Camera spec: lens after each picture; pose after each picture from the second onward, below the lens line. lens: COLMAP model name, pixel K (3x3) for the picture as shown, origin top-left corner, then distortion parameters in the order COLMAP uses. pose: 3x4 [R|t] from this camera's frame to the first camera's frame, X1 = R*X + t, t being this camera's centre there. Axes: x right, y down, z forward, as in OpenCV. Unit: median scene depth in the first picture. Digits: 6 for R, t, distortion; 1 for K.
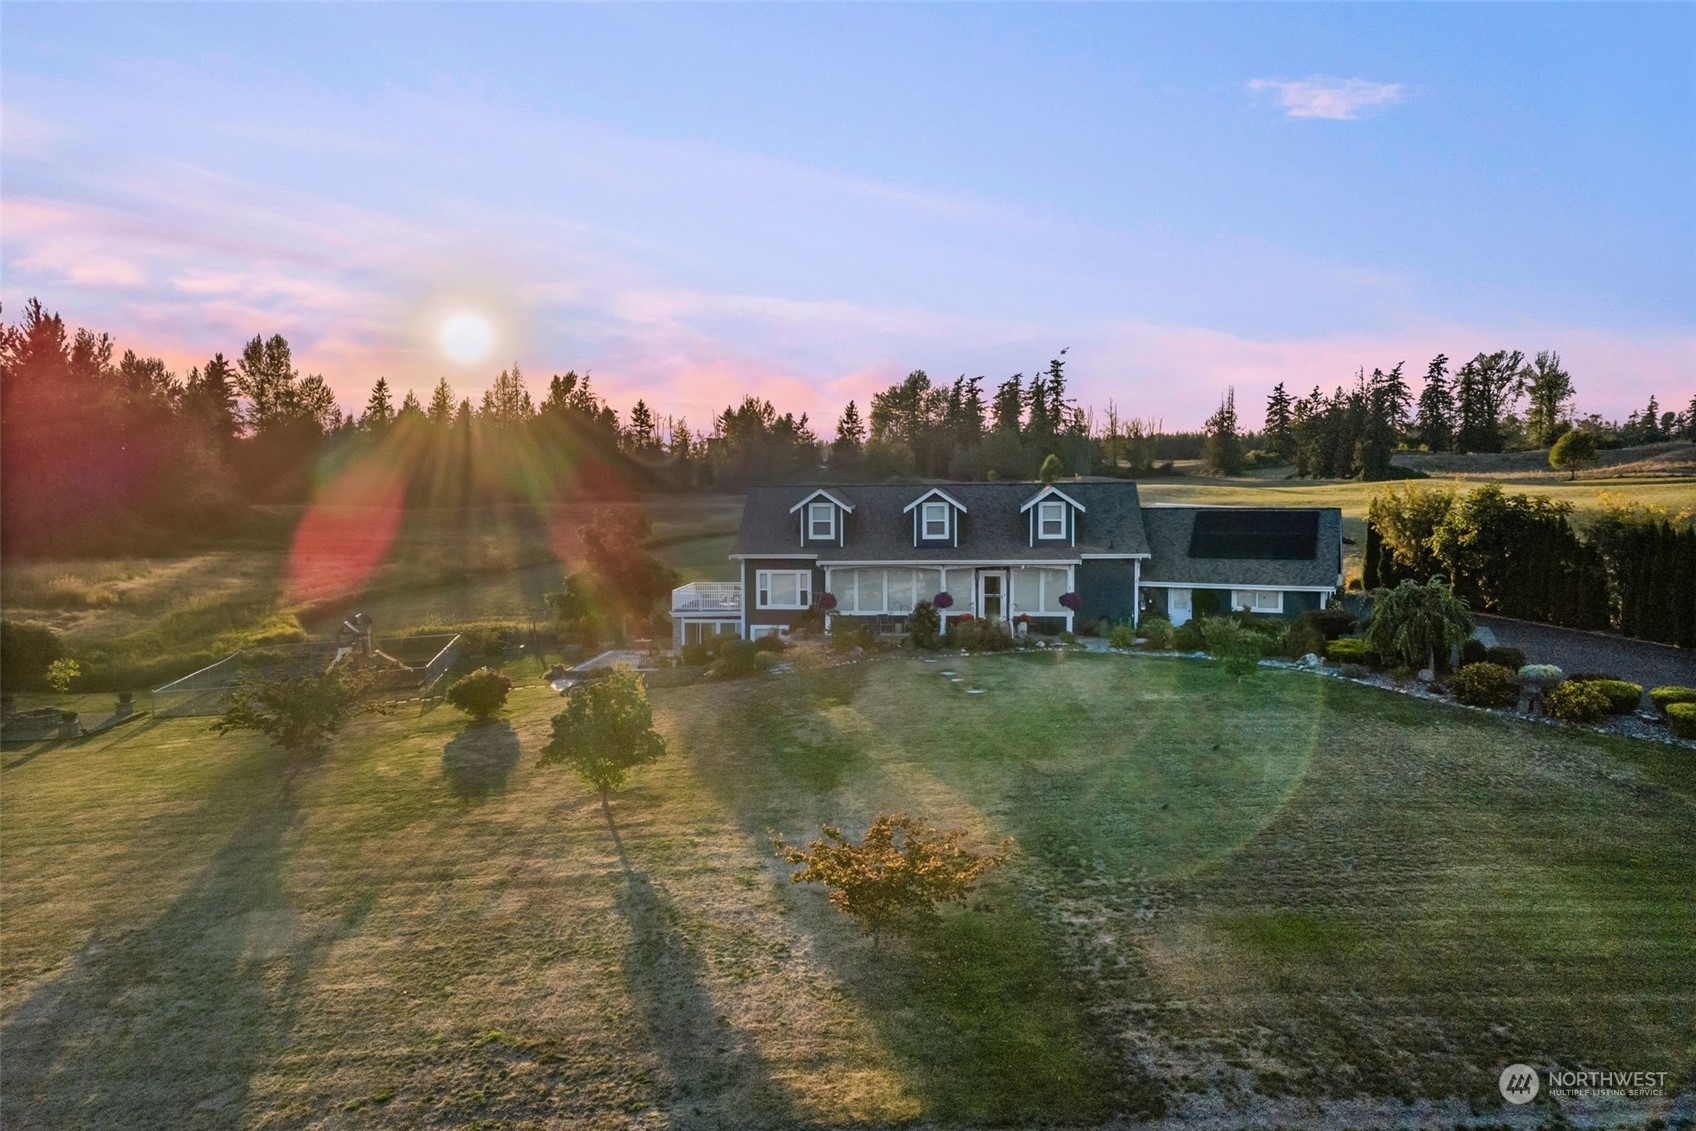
lens RADIAL K [[1204.9, 0, 817.3], [0, 1204.9, 566.0], [0, 0, 1]] dist [0.006754, 0.000115]
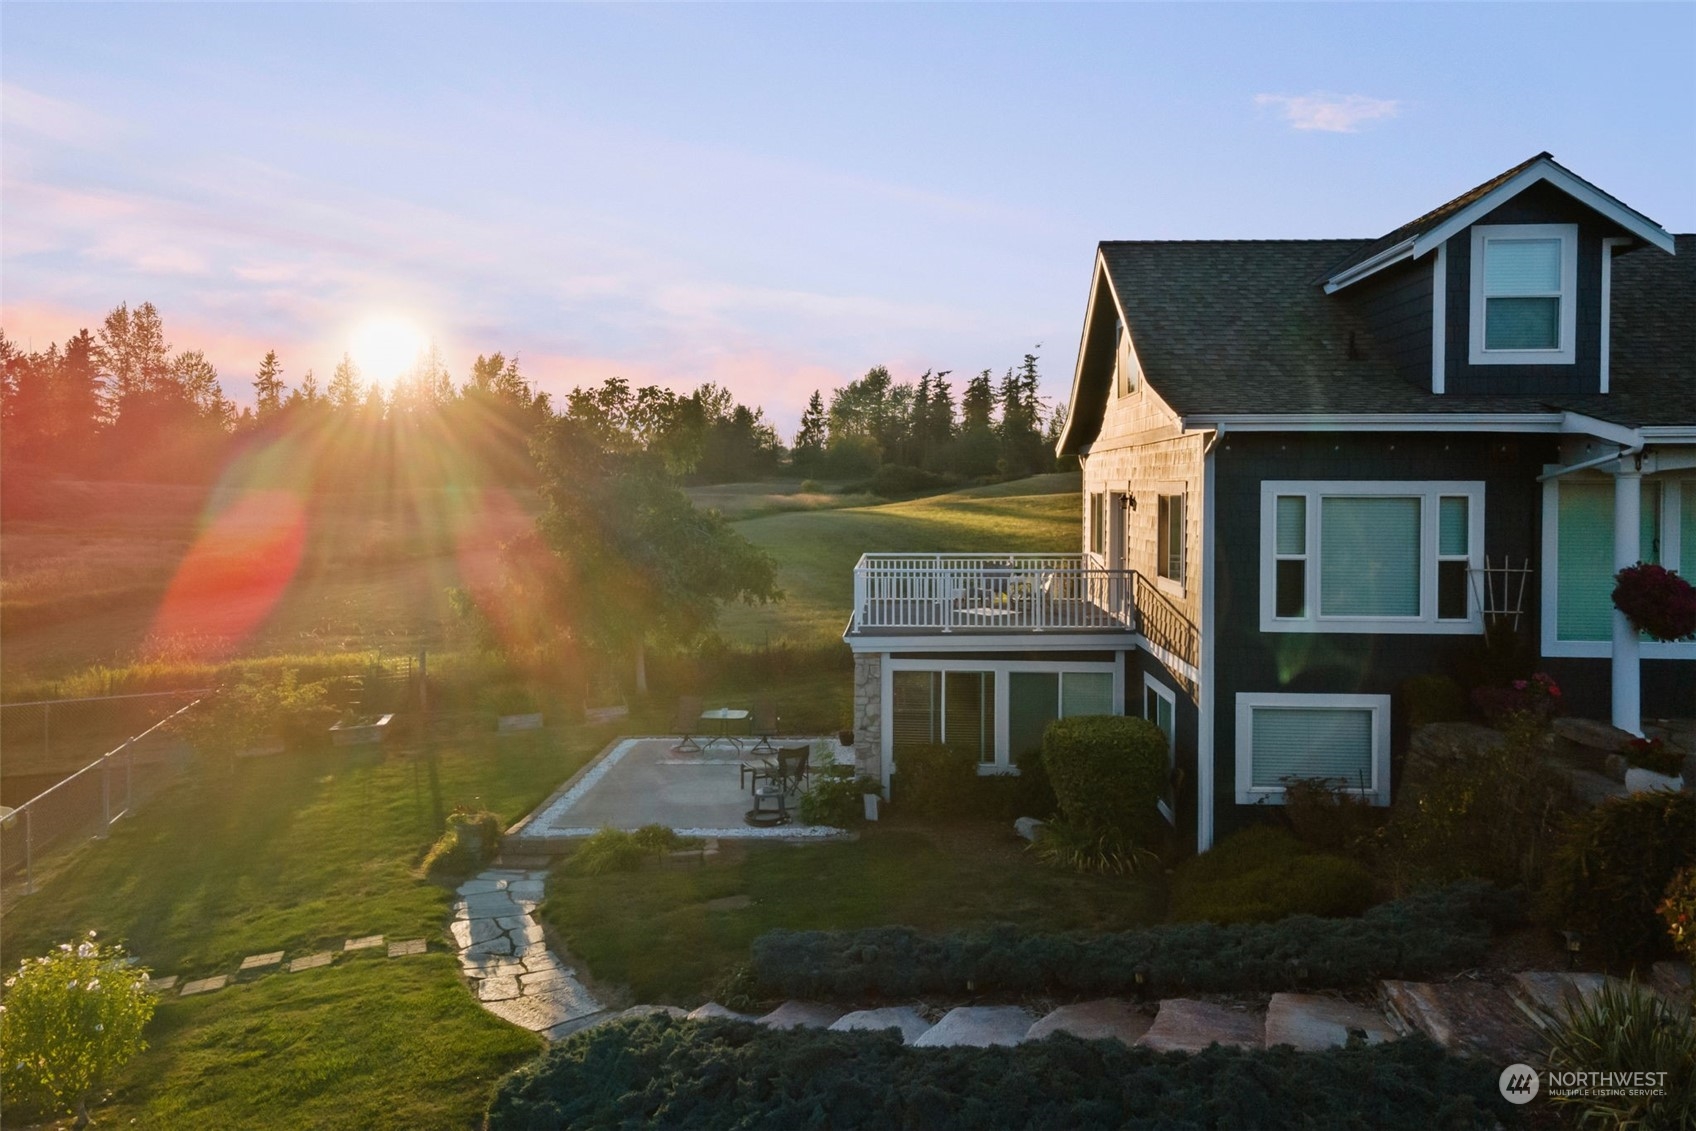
lens RADIAL K [[1183.7, 0, 848.0], [0, 1183.7, 565.5], [0, 0, 1]] dist [-0.002516, 0.054611]
pose [[0.996035, 0.006420, 0.088730, -0.023882], [-0.005454, 0.999923, -0.011122, 0.003634], [-0.088795, 0.010594, 0.995994, 0.110579]]
